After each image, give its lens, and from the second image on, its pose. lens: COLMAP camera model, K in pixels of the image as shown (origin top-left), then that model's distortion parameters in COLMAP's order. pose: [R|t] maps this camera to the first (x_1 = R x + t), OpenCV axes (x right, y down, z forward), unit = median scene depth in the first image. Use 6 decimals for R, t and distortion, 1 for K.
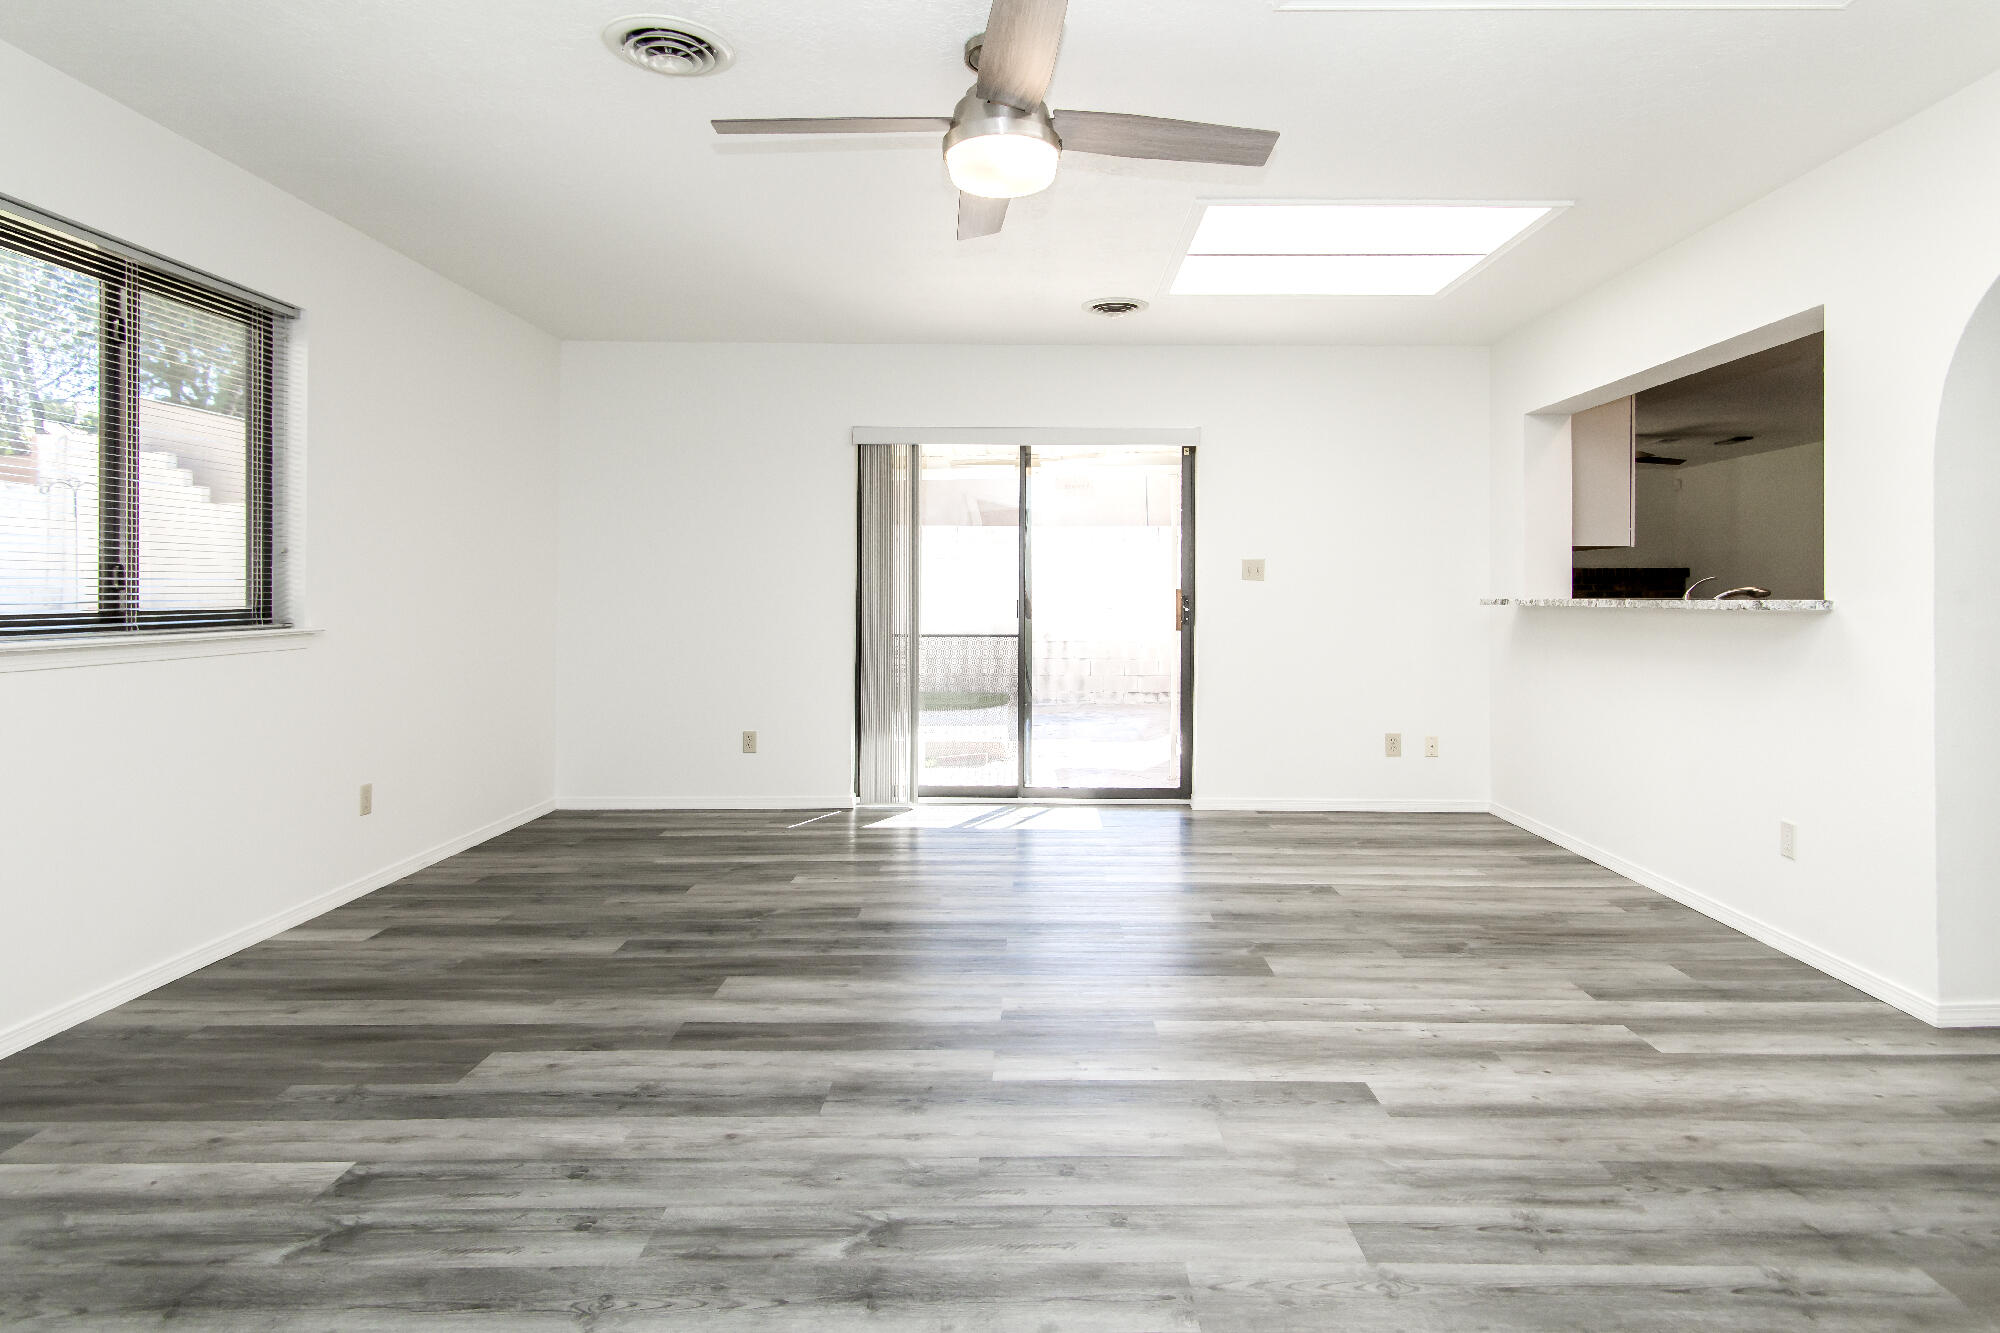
lens RADIAL K [[1136.6, 0, 1042.4], [0, 1136.6, 596.3], [0, 0, 1]] dist [0.024903, -0.007926]
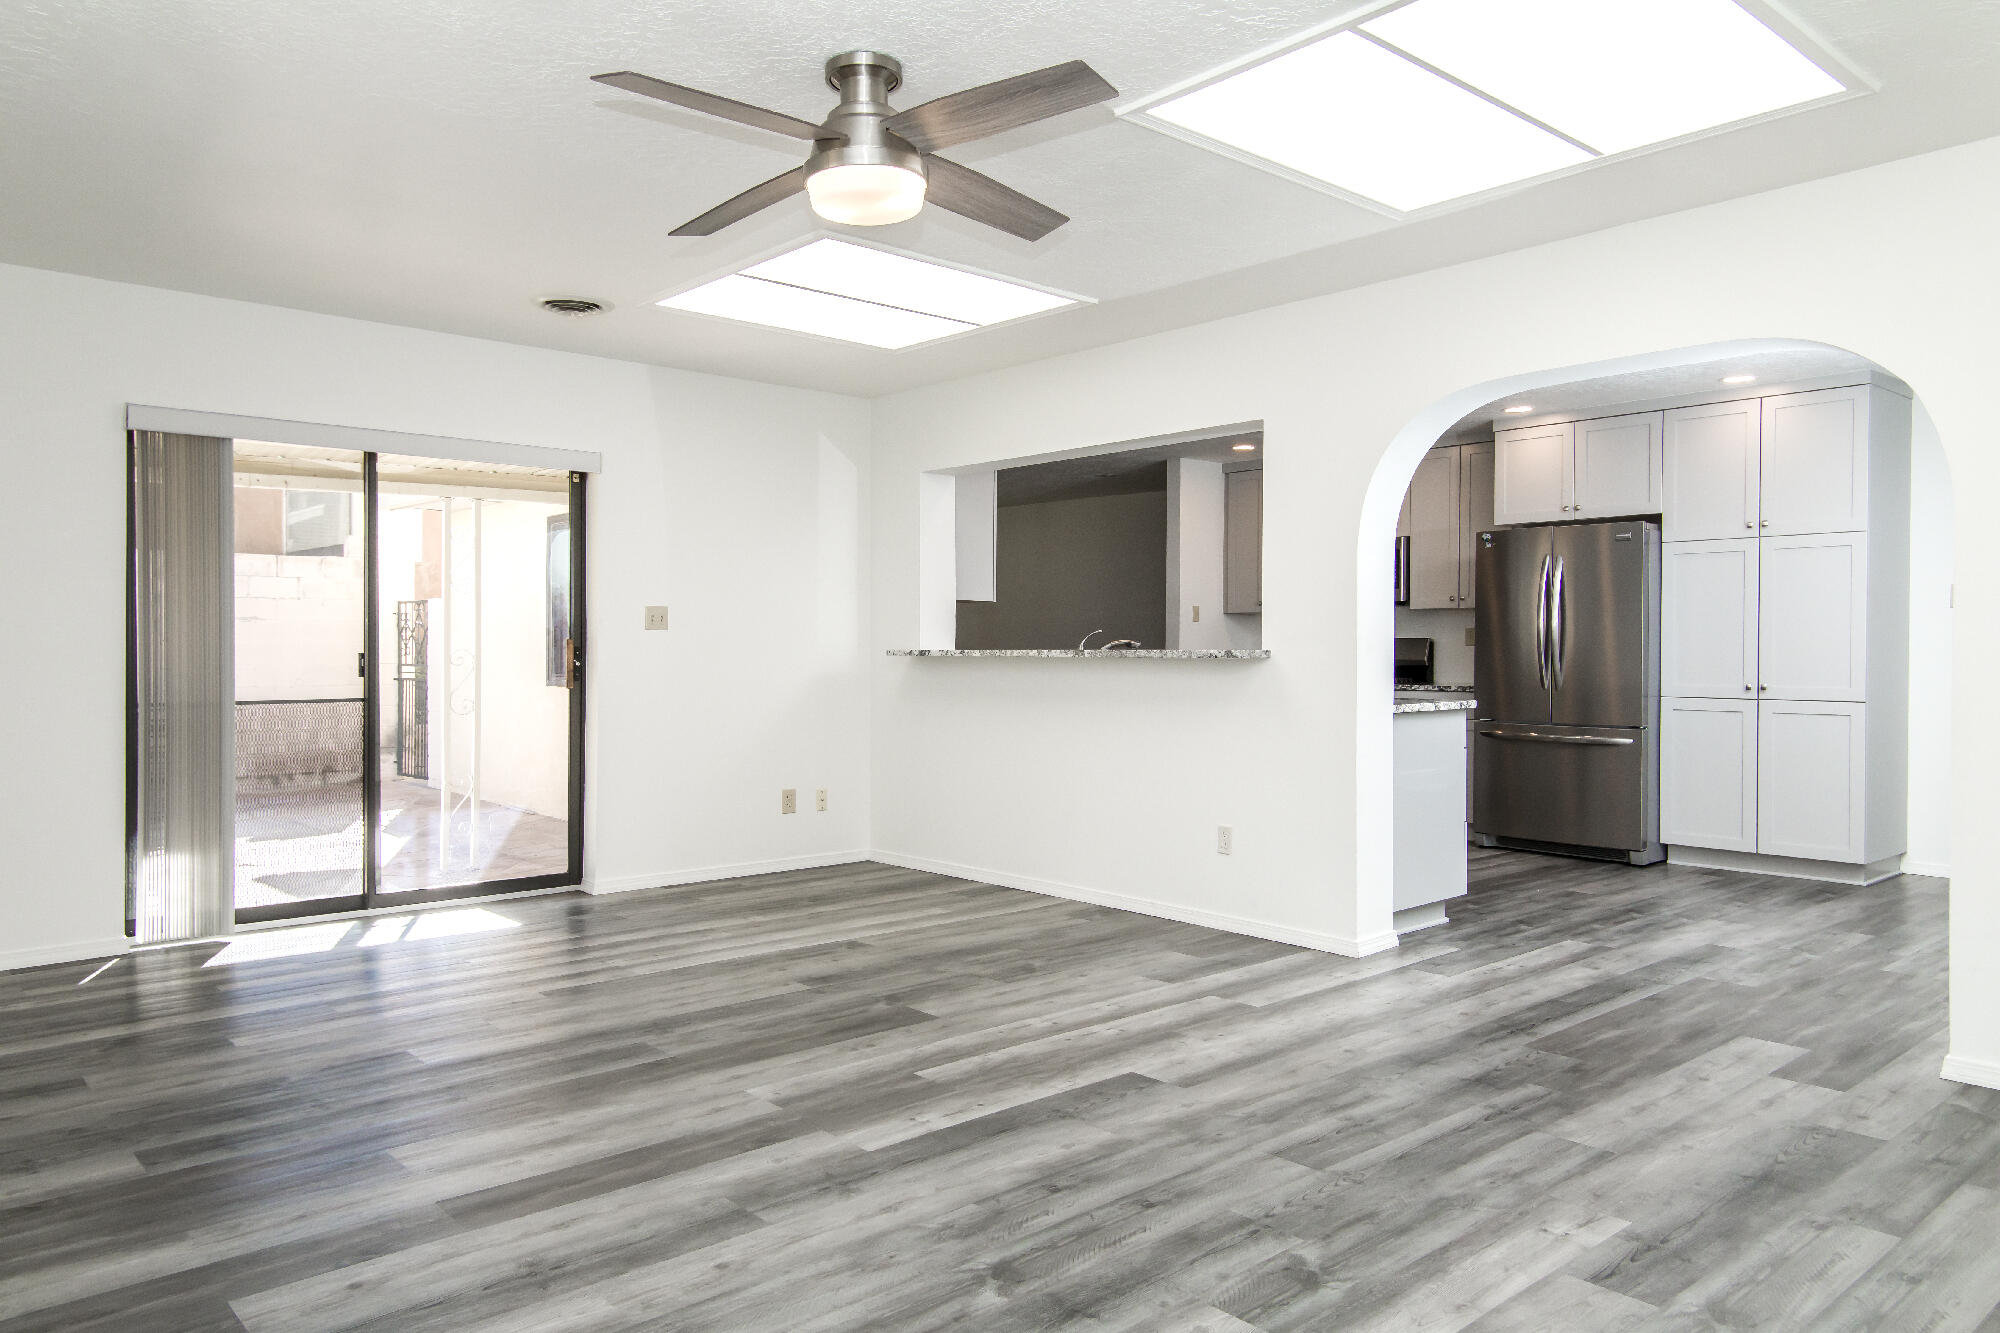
lens RADIAL K [[1349.8, 0, 966.9], [0, 1349.8, 644.4], [0, 0, 1]] dist [0.035085, -0.016954]
pose [[0.756939, 0.000959, 0.653485, -0.642439], [0.001664, 0.999993, -0.003394, 0.003766], [-0.653483, 0.003657, 0.756932, 0.076891]]
